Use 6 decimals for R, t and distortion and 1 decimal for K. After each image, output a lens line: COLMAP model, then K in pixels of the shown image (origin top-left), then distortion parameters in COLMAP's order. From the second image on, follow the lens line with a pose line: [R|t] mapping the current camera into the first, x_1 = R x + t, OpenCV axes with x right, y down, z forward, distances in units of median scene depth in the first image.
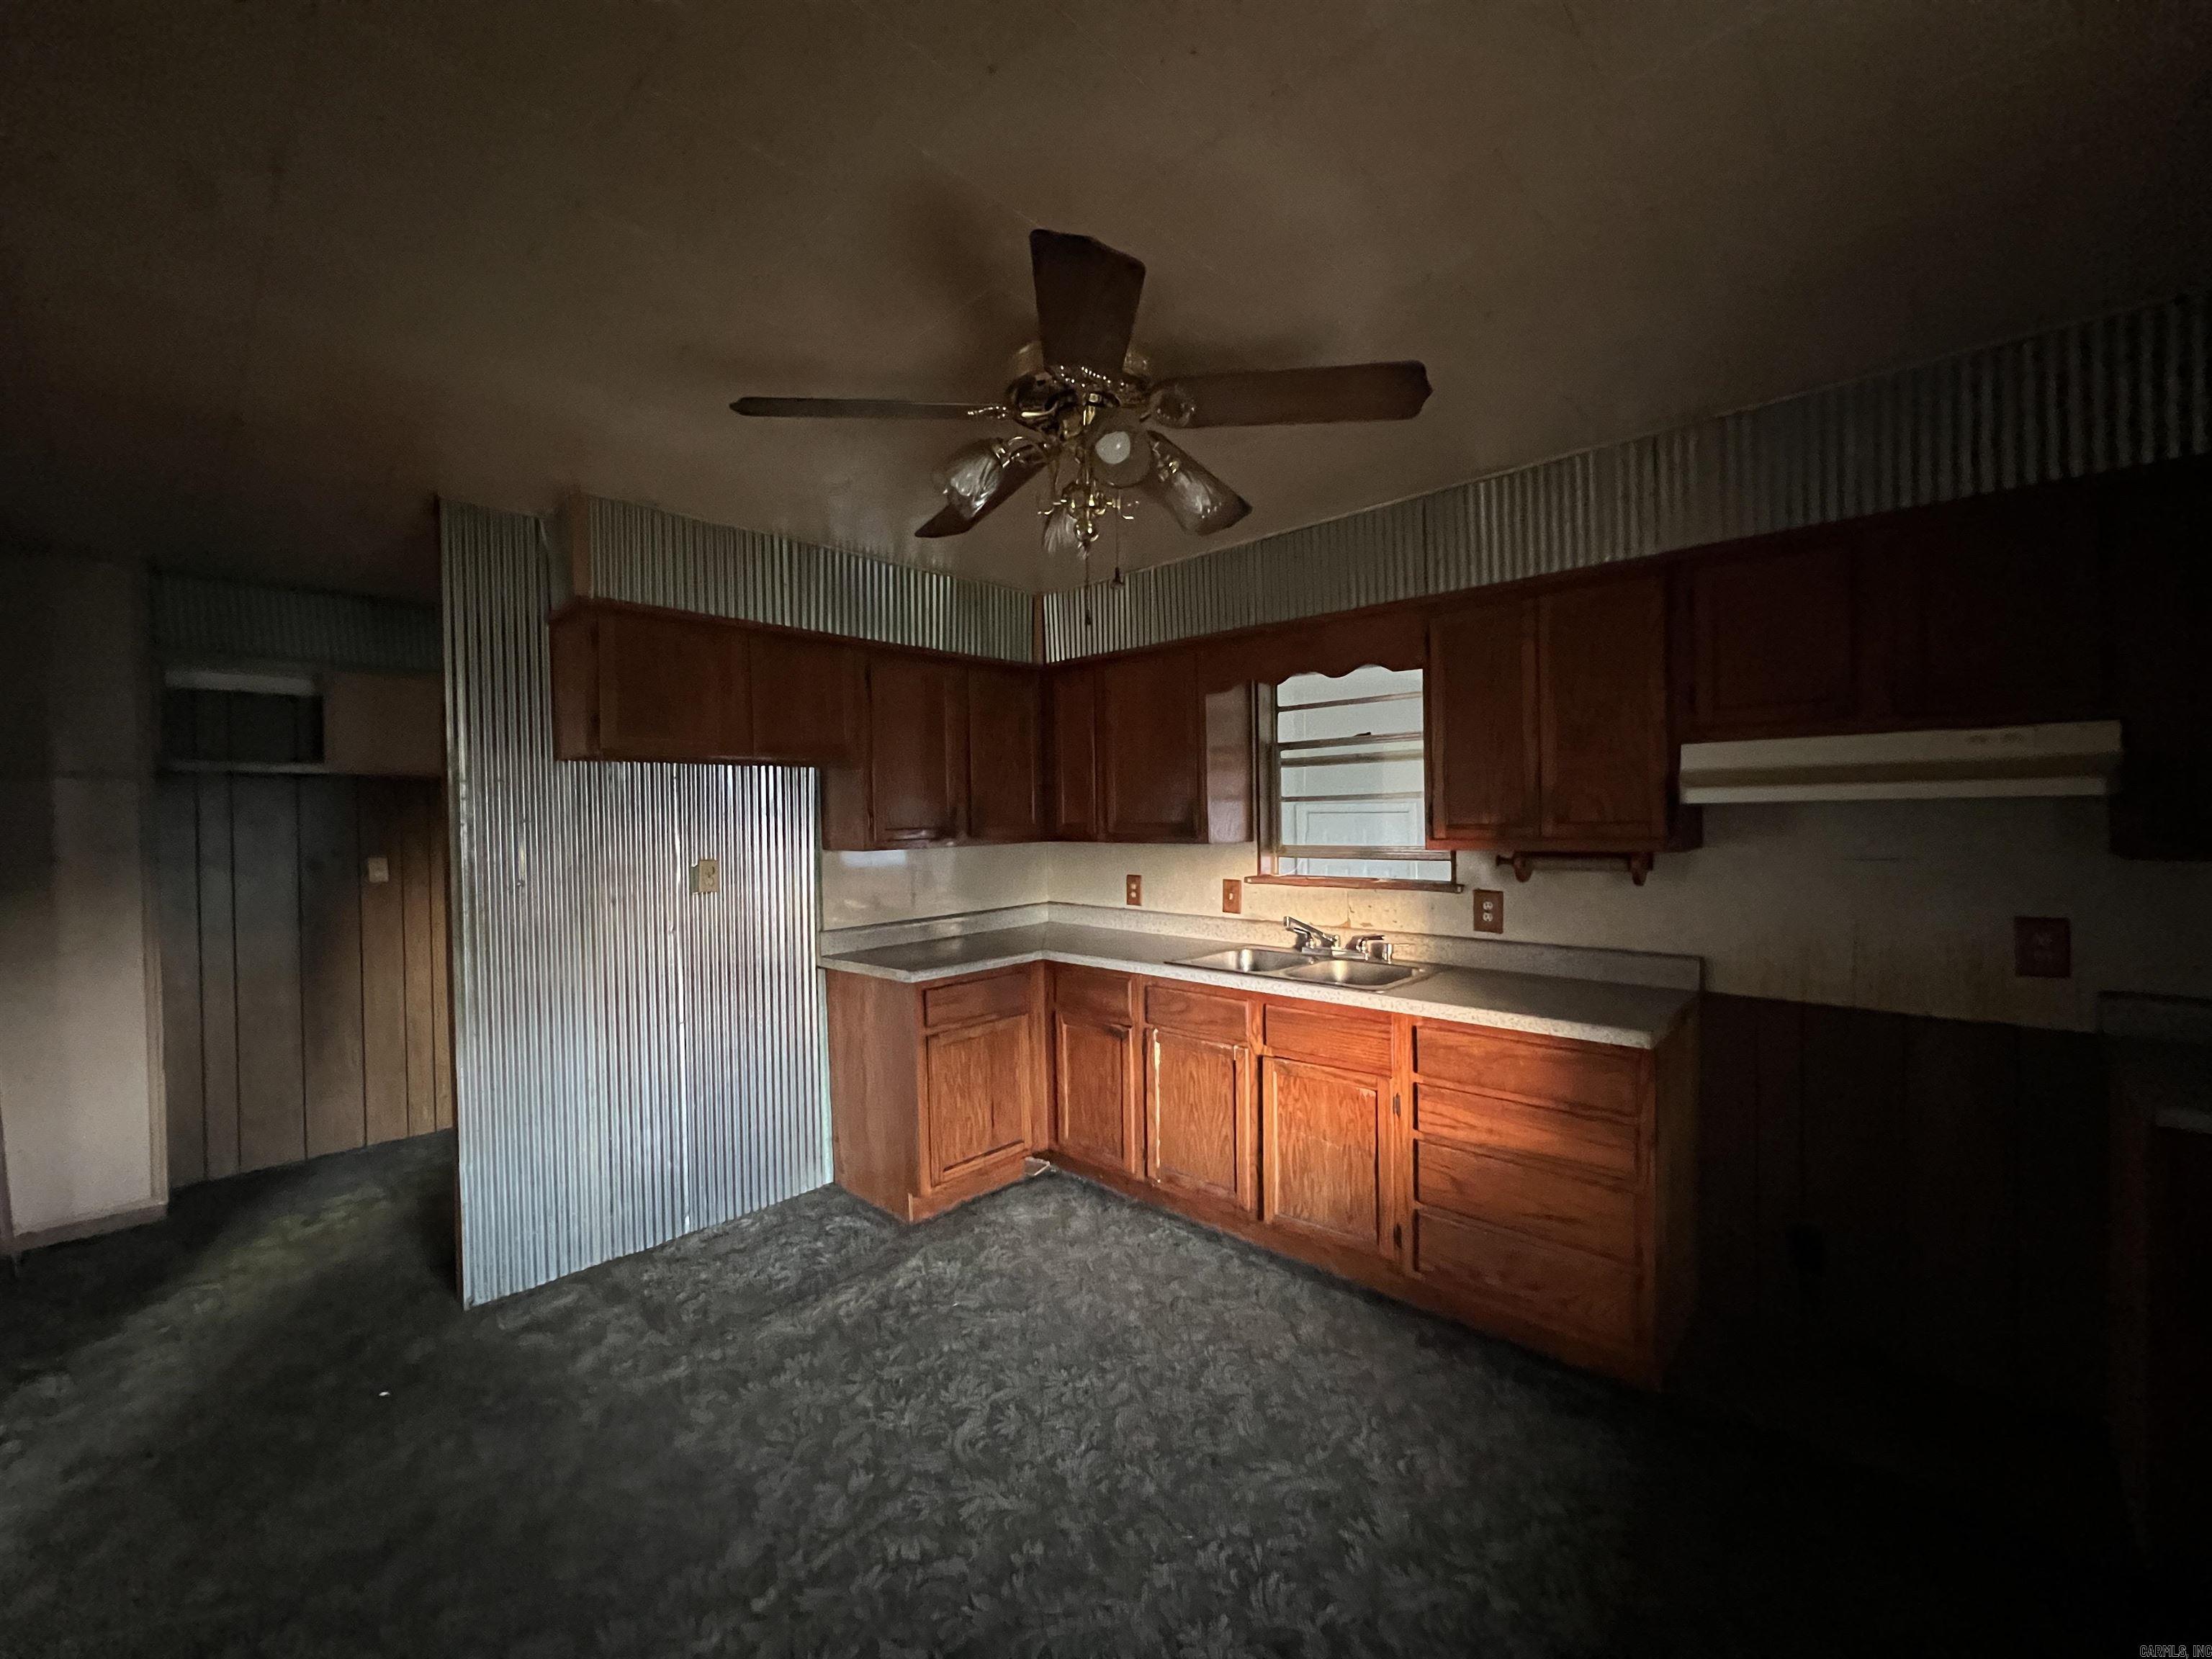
lens RADIAL K [[887.4, 0, 1106.1], [0, 887.4, 824.5], [0, 0, 1]] dist [-0.002399, 0.000881]
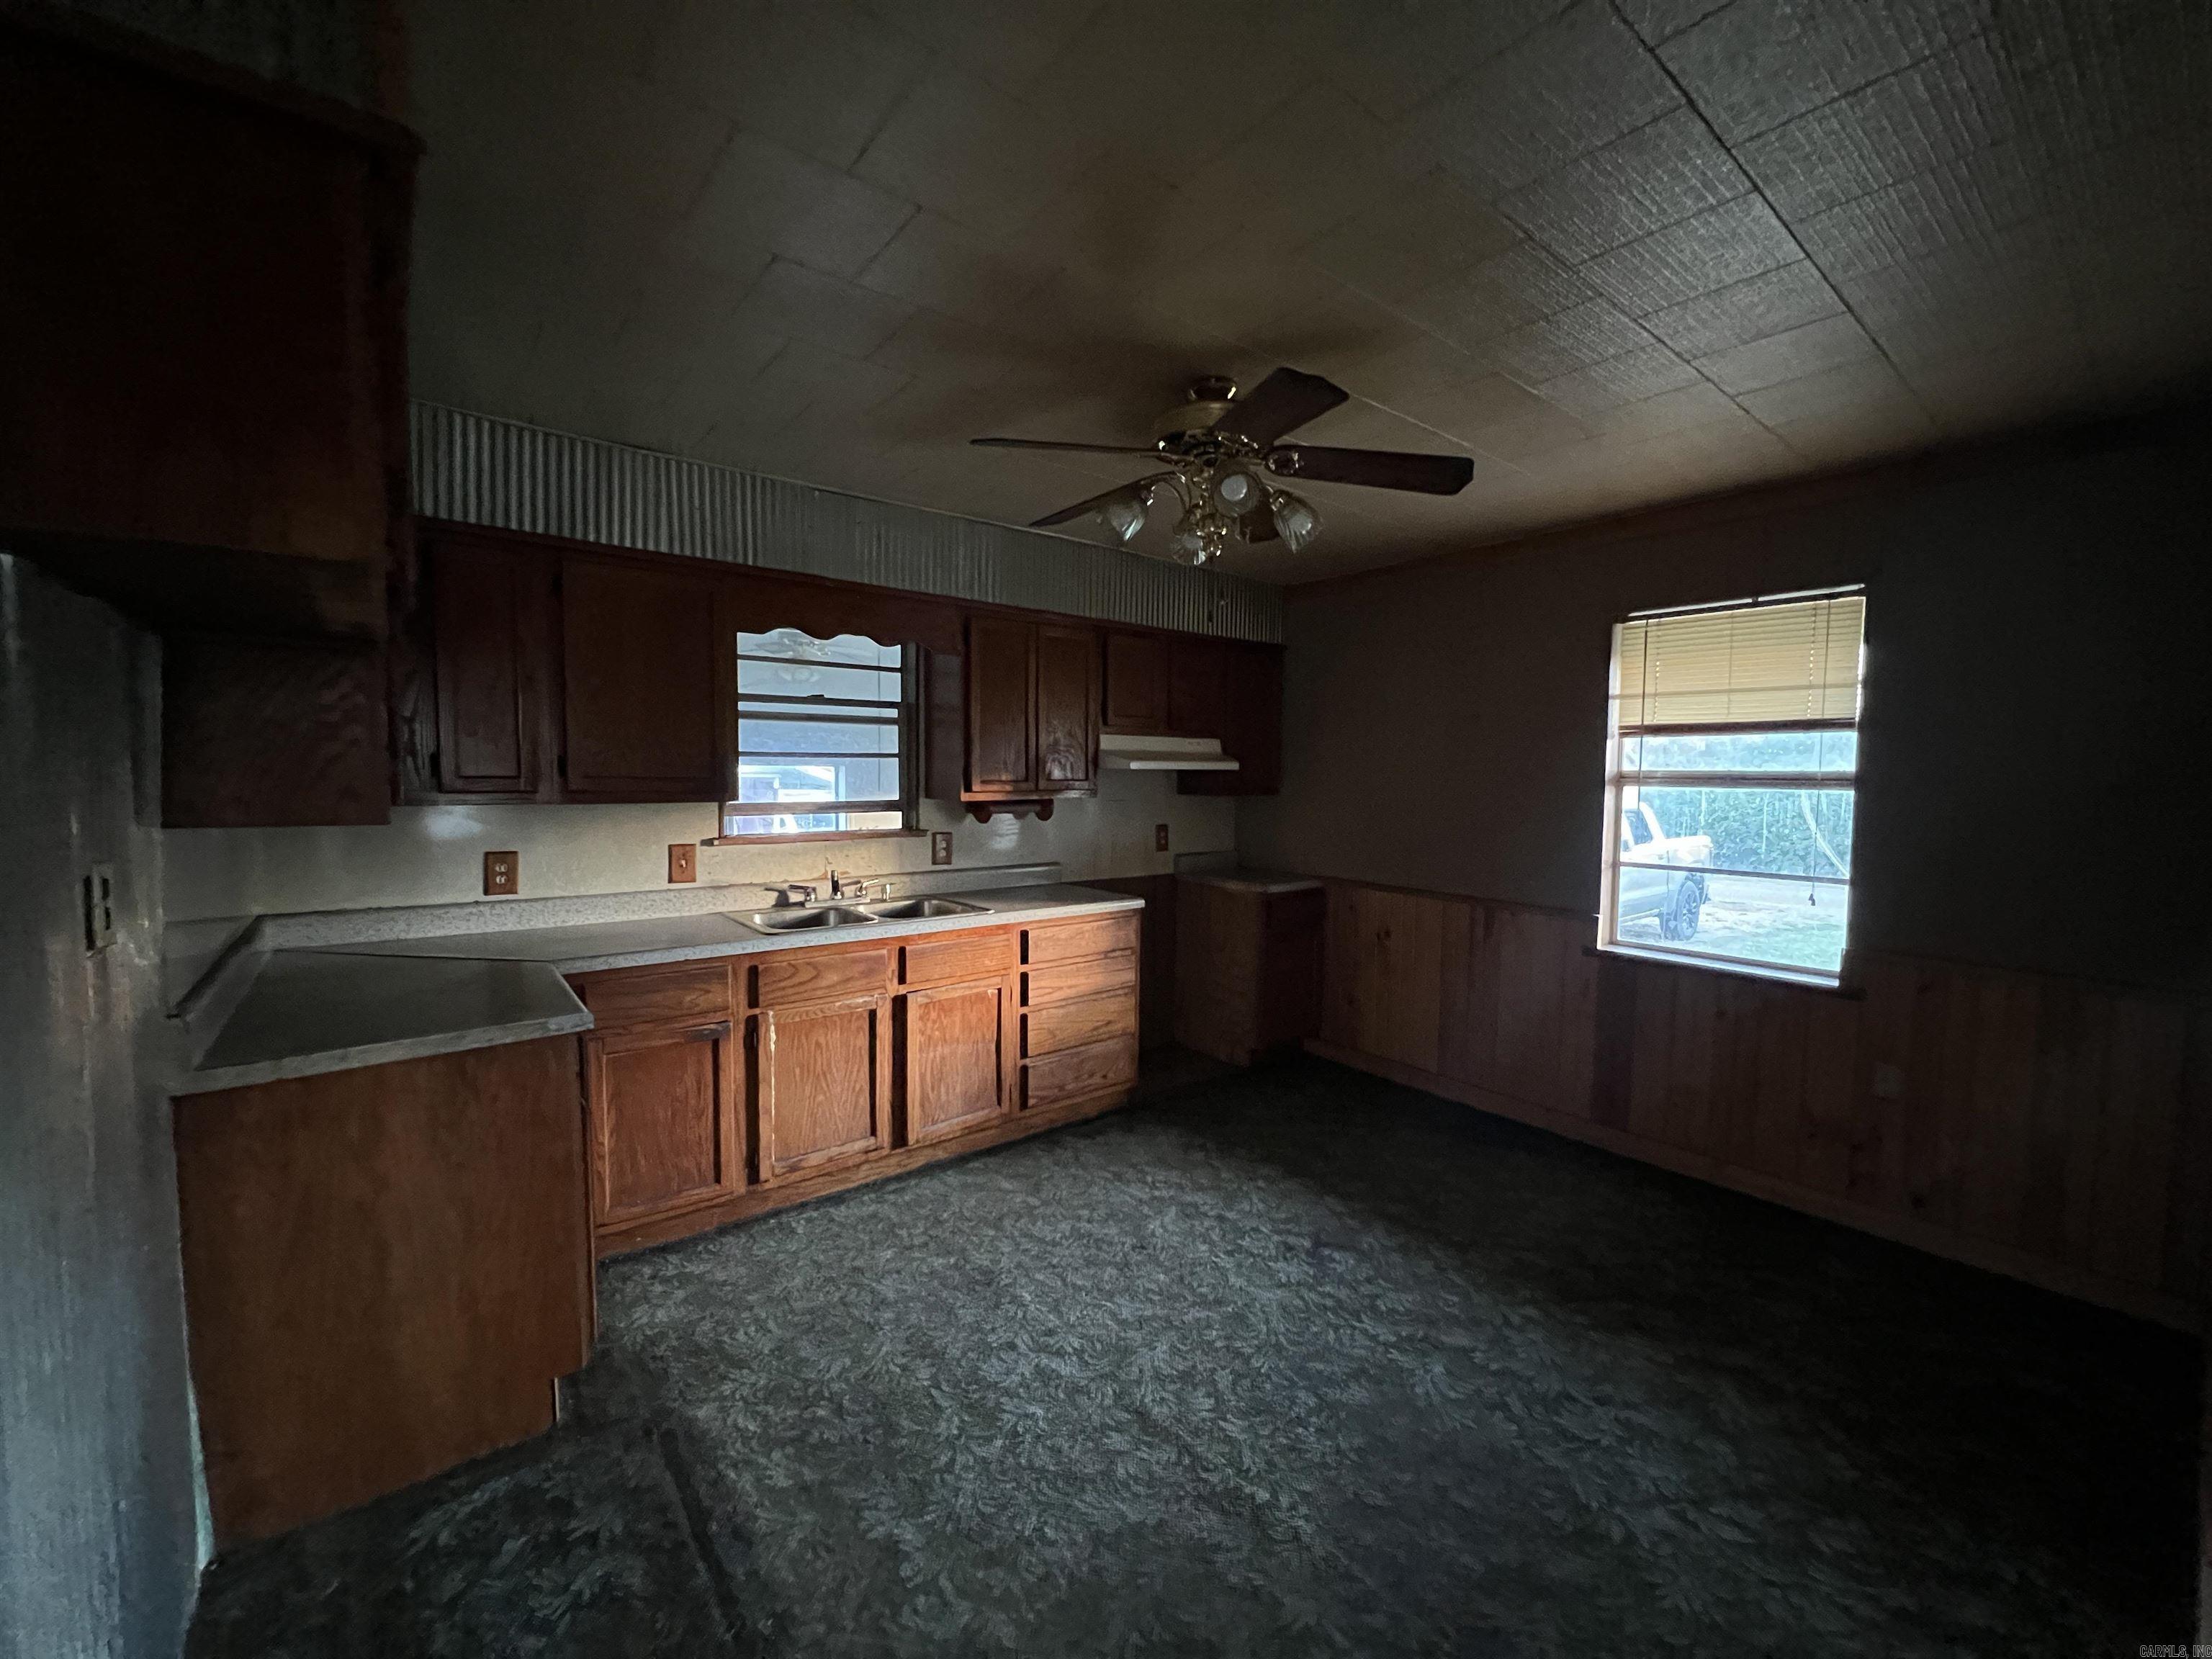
lens RADIAL K [[887.4, 0, 1106.1], [0, 887.4, 824.5], [0, 0, 1]] dist [-0.002399, 0.000881]
pose [[0.144845, -0.041314, 0.988592, -0.862935], [0.000916, 0.999133, 0.041620, 0.009850], [-0.989454, -0.005123, 0.144757, 0.615138]]
